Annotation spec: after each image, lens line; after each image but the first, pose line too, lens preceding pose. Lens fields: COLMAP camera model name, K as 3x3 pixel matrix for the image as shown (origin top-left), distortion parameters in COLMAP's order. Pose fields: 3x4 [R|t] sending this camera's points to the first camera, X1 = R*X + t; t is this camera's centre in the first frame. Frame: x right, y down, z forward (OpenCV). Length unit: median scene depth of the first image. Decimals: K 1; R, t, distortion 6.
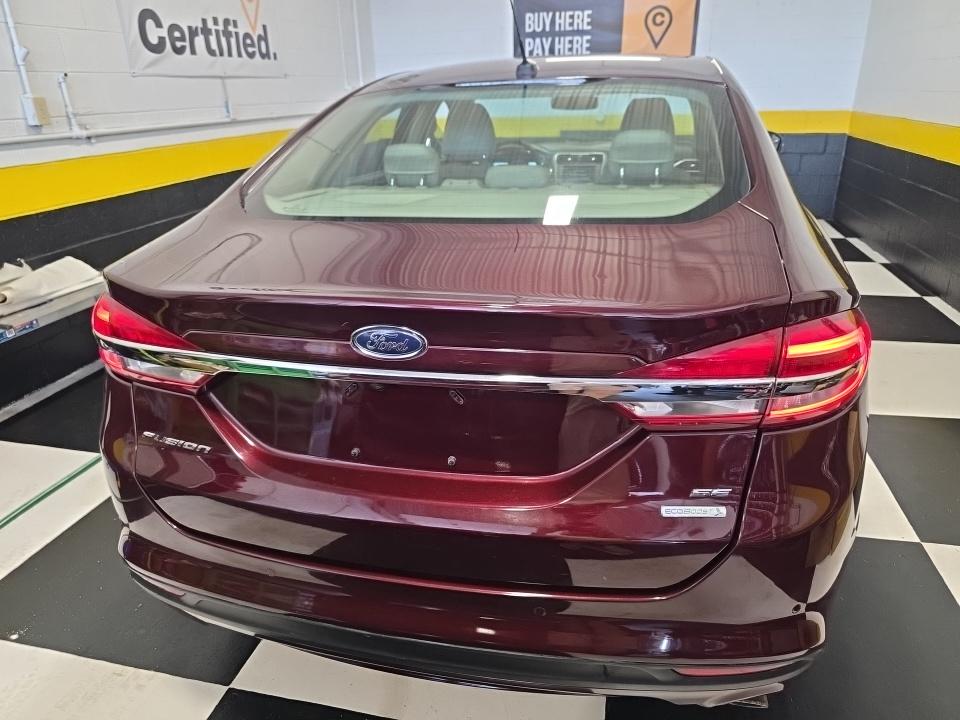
lens RADIAL K [[659.7, 0, 483.3], [0, 659.7, 366.8], [0, 0, 1]] dist [0.012526, -0.016803]
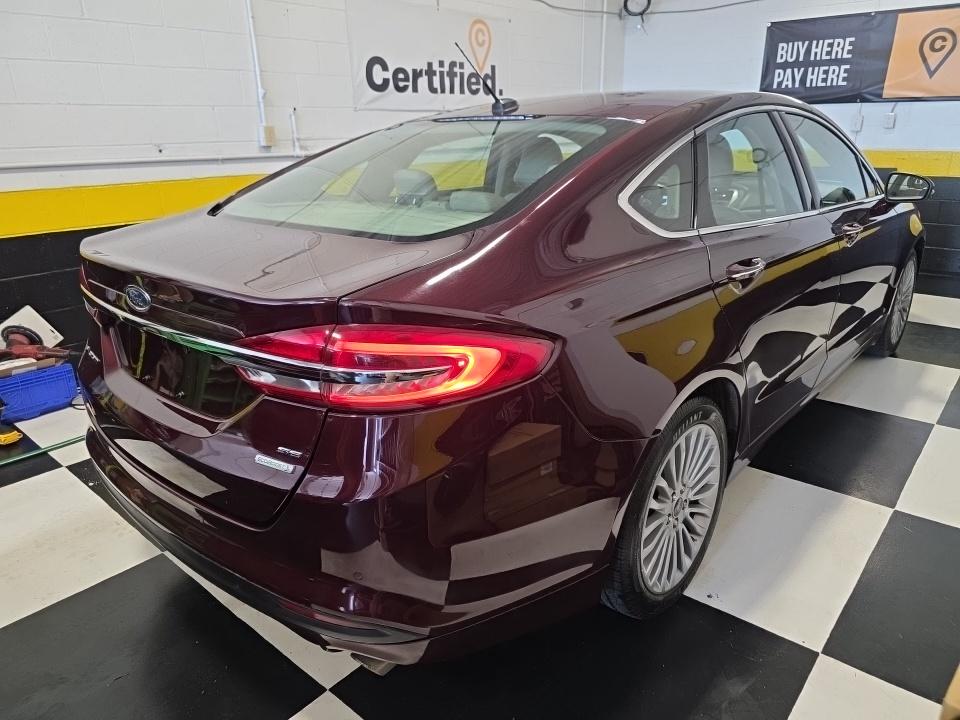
lens RADIAL K [[659.7, 0, 487.8], [0, 659.7, 366.3], [0, 0, 1]] dist [0.012526, -0.016803]
pose [[0.883747, 0.169328, -0.436256, 0.272175], [-0.187037, 0.982350, 0.002396, -0.008465], [0.428962, 0.079479, 0.899819, 0.011608]]
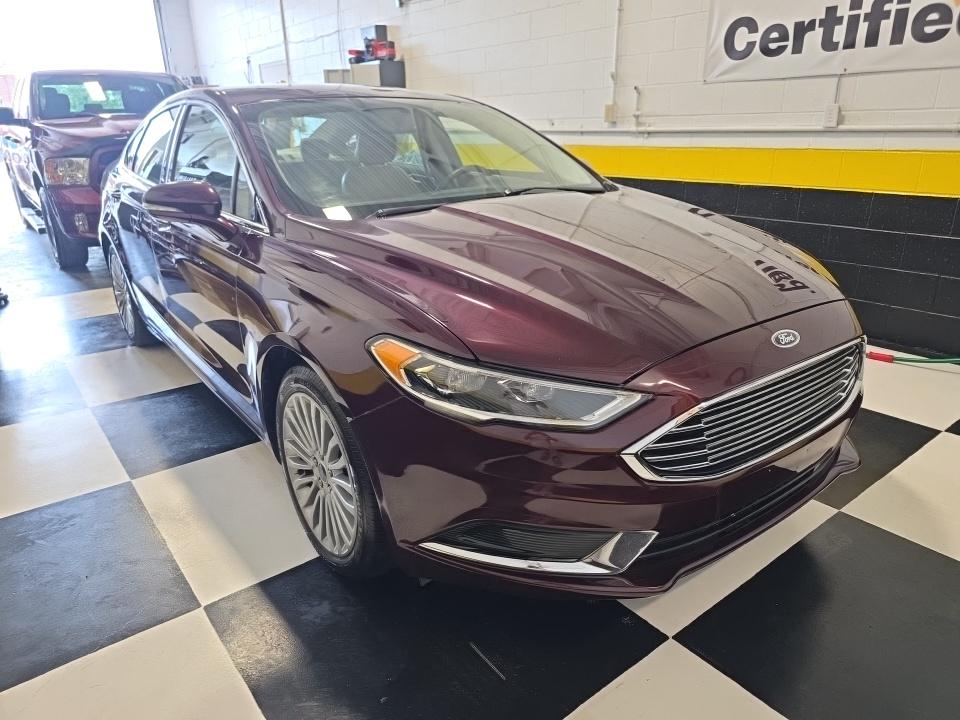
lens RADIAL K [[700.3, 0, 476.5], [0, 700.3, 355.2], [0, 0, 1]] dist [0.027945, -0.001464]
pose [[-0.615510, 0.295369, -0.730688, 0.609001], [-0.267721, 0.793629, 0.546332, -0.522281], [0.741265, 0.531893, -0.409410, 1.211174]]
